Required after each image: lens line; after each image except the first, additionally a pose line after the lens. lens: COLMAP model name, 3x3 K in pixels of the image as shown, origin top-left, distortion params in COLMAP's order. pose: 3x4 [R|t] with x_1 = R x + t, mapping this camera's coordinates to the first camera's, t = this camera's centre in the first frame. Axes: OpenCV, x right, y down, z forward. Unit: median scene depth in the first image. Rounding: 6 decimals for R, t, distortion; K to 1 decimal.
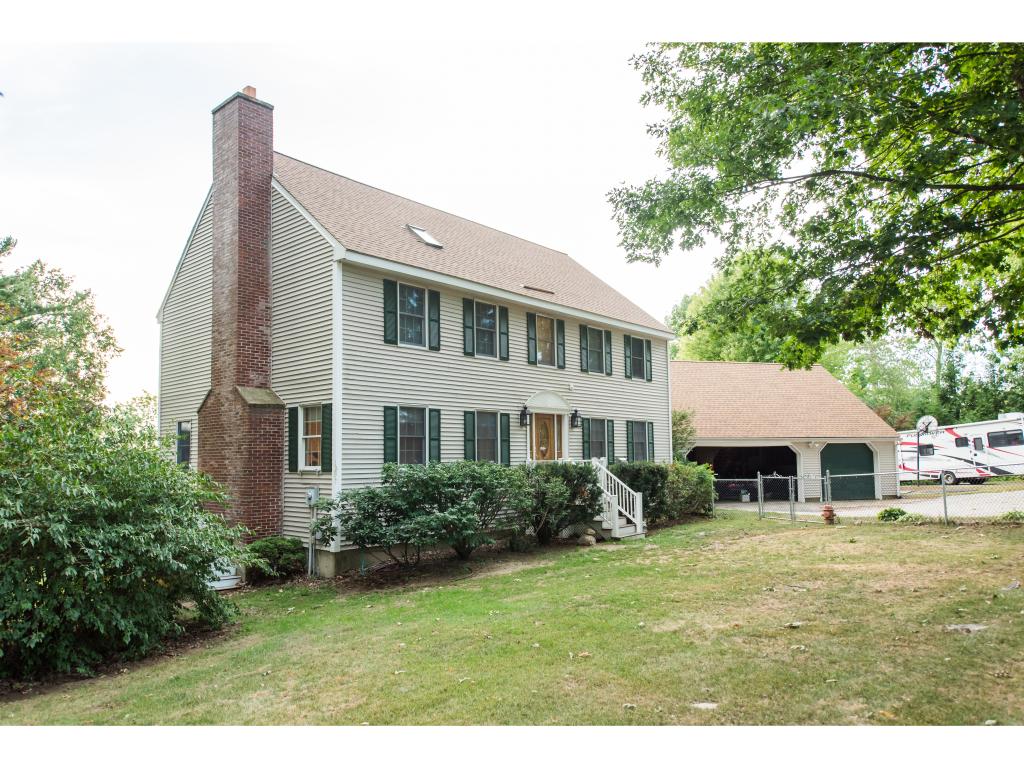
lens RADIAL K [[701.5, 0, 512.0], [0, 701.5, 384.0], [0, 0, 1]] dist [-0.002041, -0.000101]
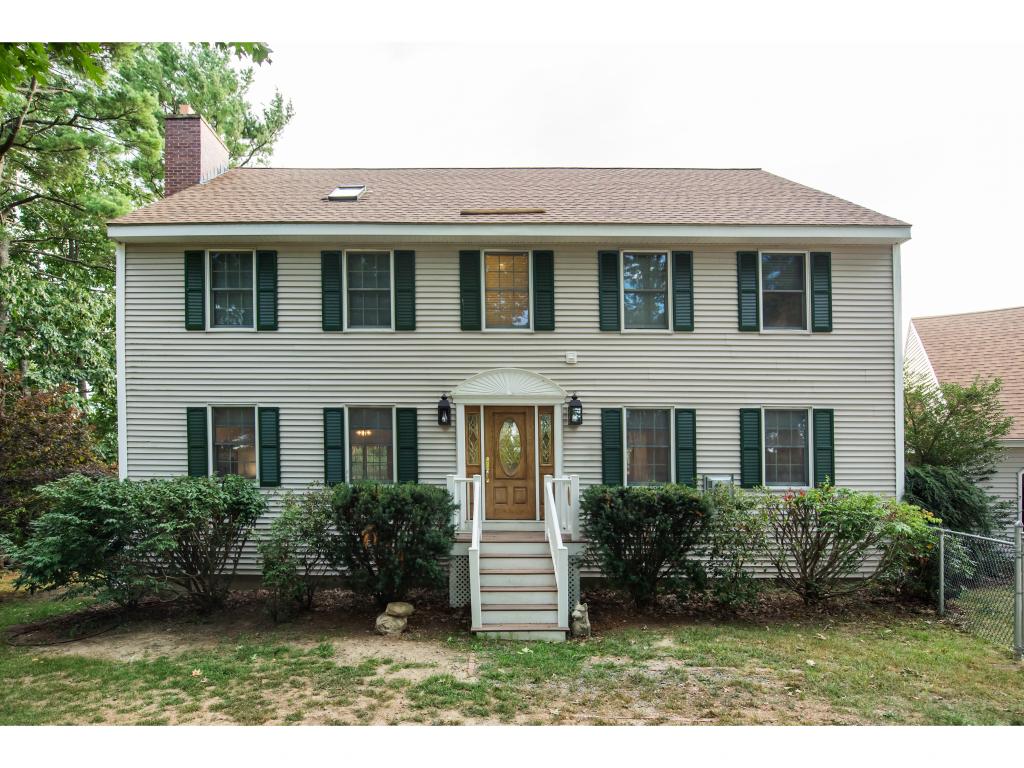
lens RADIAL K [[678.7, 0, 512.0], [0, 678.7, 384.0], [0, 0, 1]] dist [0.003645, 0.000858]
pose [[0.631394, -0.083681, -0.770934, 0.516029], [0.065602, 0.996361, -0.054421, 0.056332], [0.772682, -0.016213, 0.634586, 0.618317]]
